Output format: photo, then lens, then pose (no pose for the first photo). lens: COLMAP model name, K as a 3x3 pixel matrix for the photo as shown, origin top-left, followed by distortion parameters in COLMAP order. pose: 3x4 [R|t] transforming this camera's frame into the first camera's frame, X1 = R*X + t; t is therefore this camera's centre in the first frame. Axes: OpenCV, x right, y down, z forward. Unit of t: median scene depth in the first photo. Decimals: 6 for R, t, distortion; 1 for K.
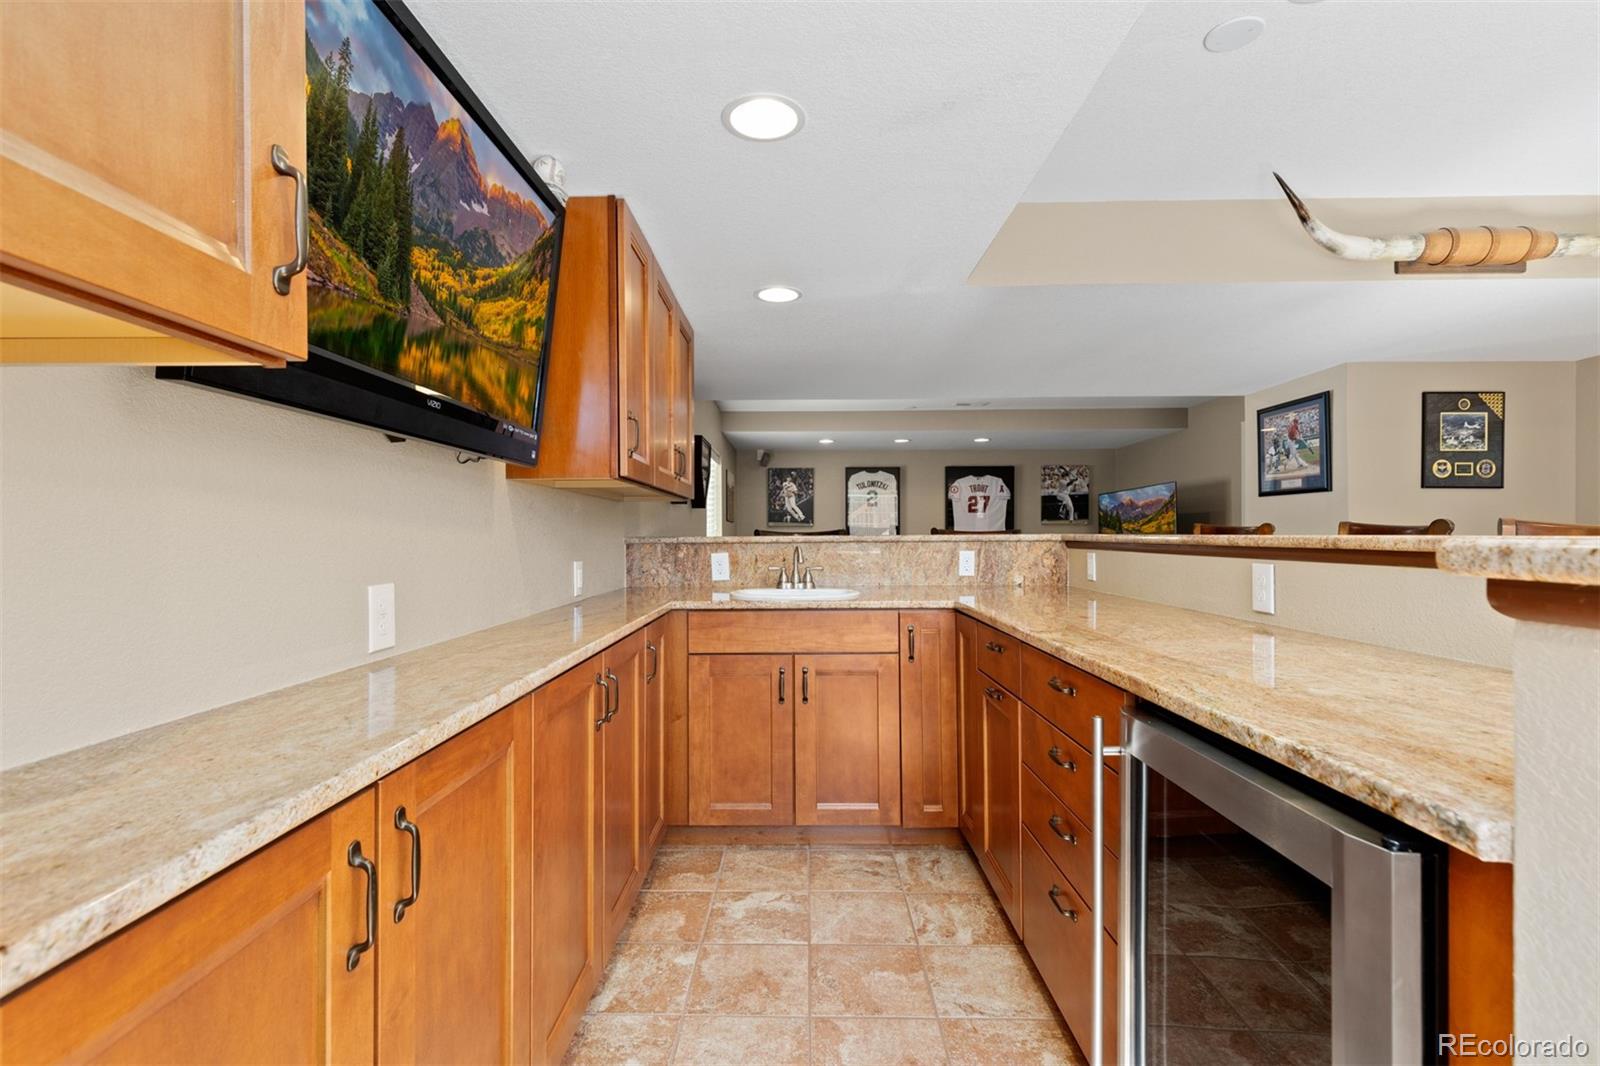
lens RADIAL K [[734.3, 0, 798.4], [0, 734.3, 534.8], [0, 0, 1]] dist [-0.001577, 0.000666]
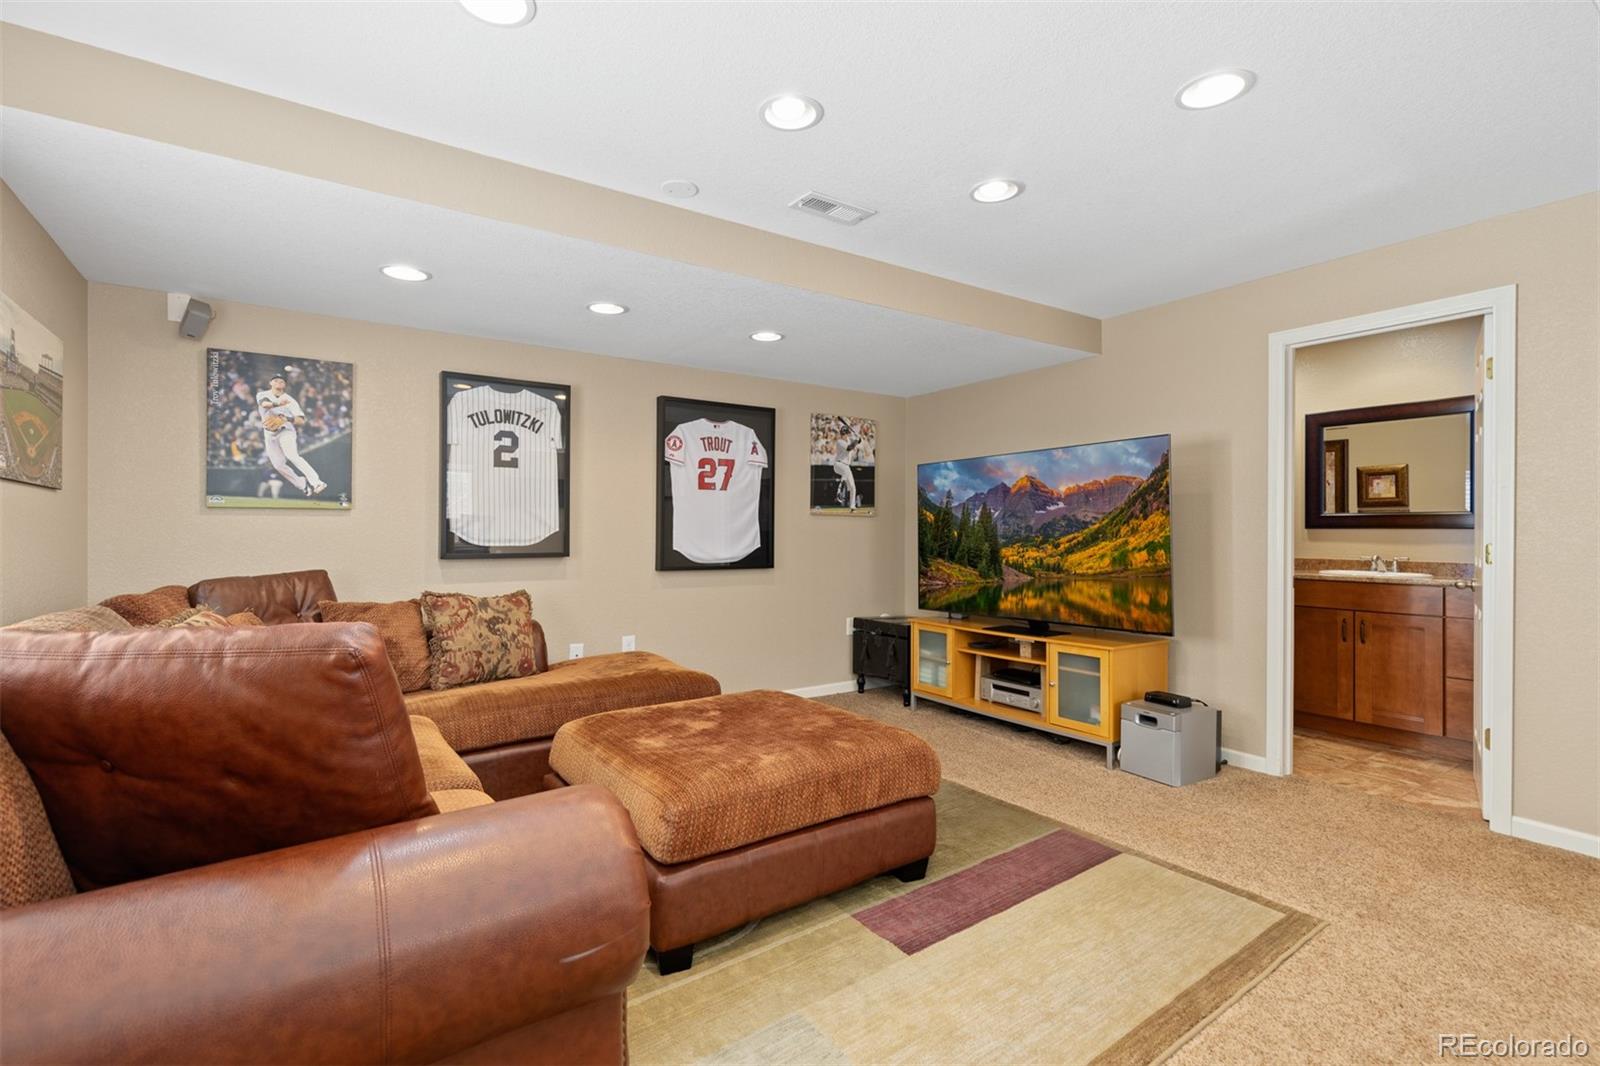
lens RADIAL K [[734.3, 0, 800.1], [0, 734.3, 534.6], [0, 0, 1]] dist [-0.001577, 0.000666]
pose [[0.819407, 0.001483, 0.573210, -0.008340], [-0.003709, 0.999989, 0.002715, 0.000247], [-0.573199, -0.004351, 0.819404, 0.532068]]
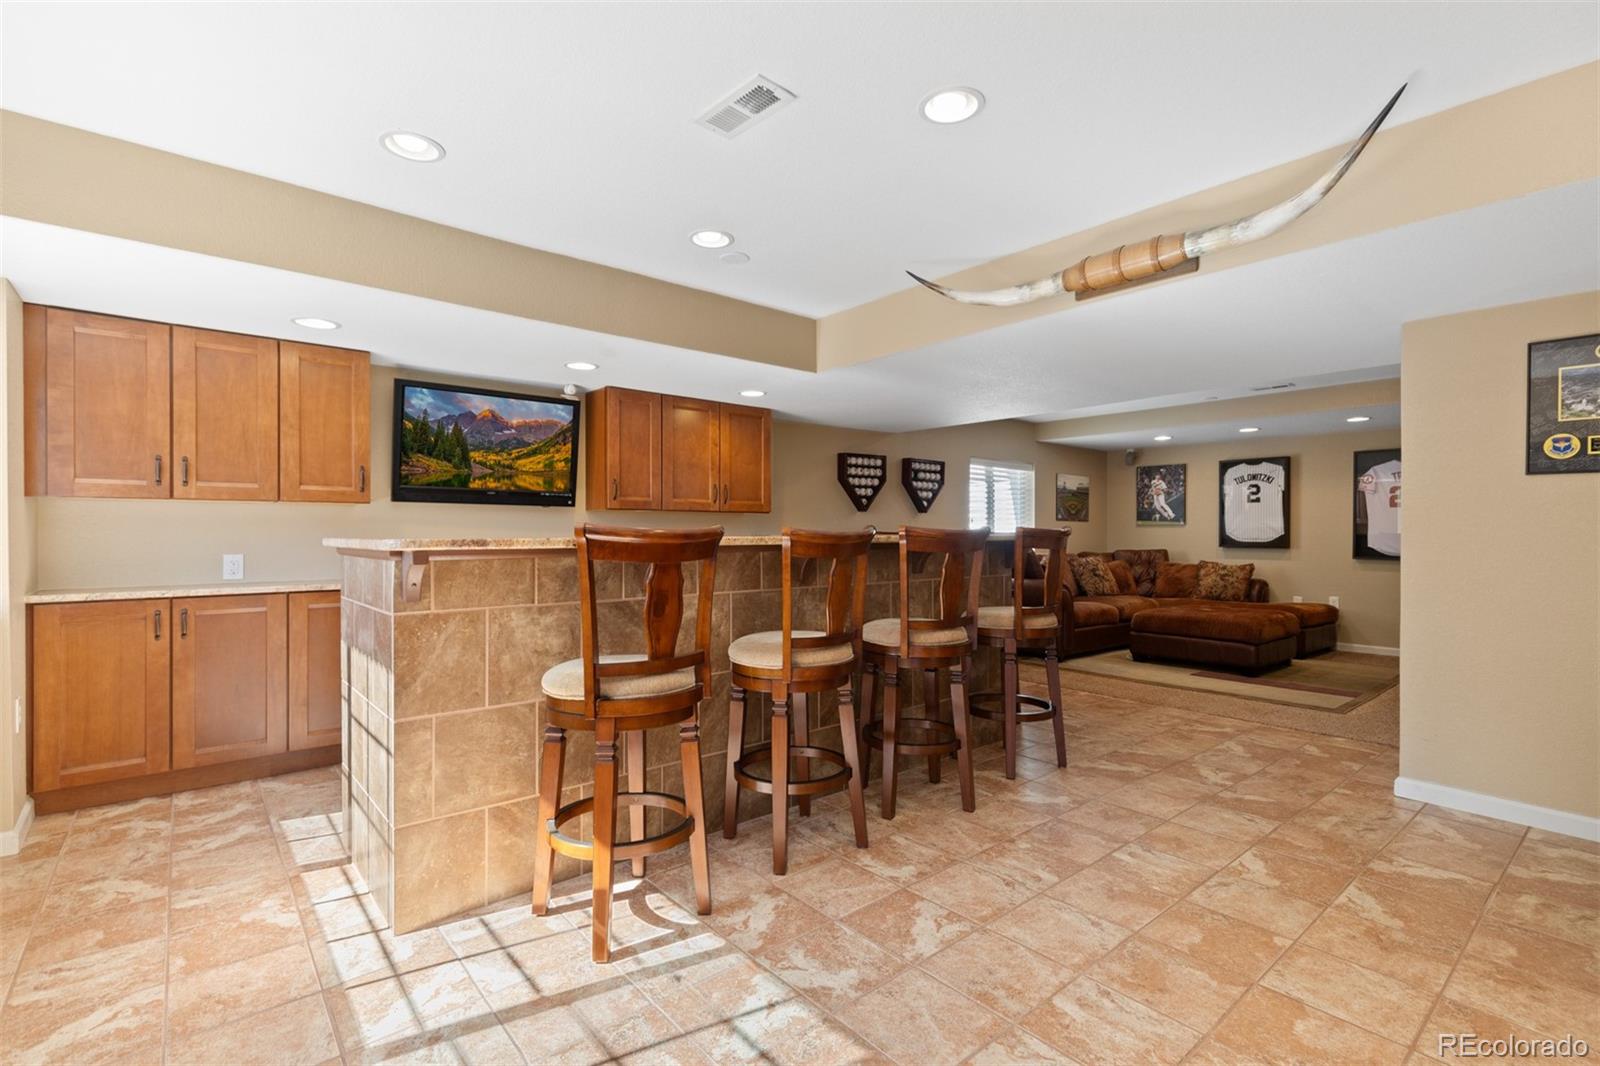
lens RADIAL K [[734.3, 0, 772.4], [0, 734.3, 551.7], [0, 0, 1]] dist [-0.001577, 0.000666]
pose [[0.634275, 0.026585, -0.772651, 0.420731], [-0.005813, 0.999544, 0.029619, -0.001755], [0.773086, -0.014295, 0.634140, -0.021768]]
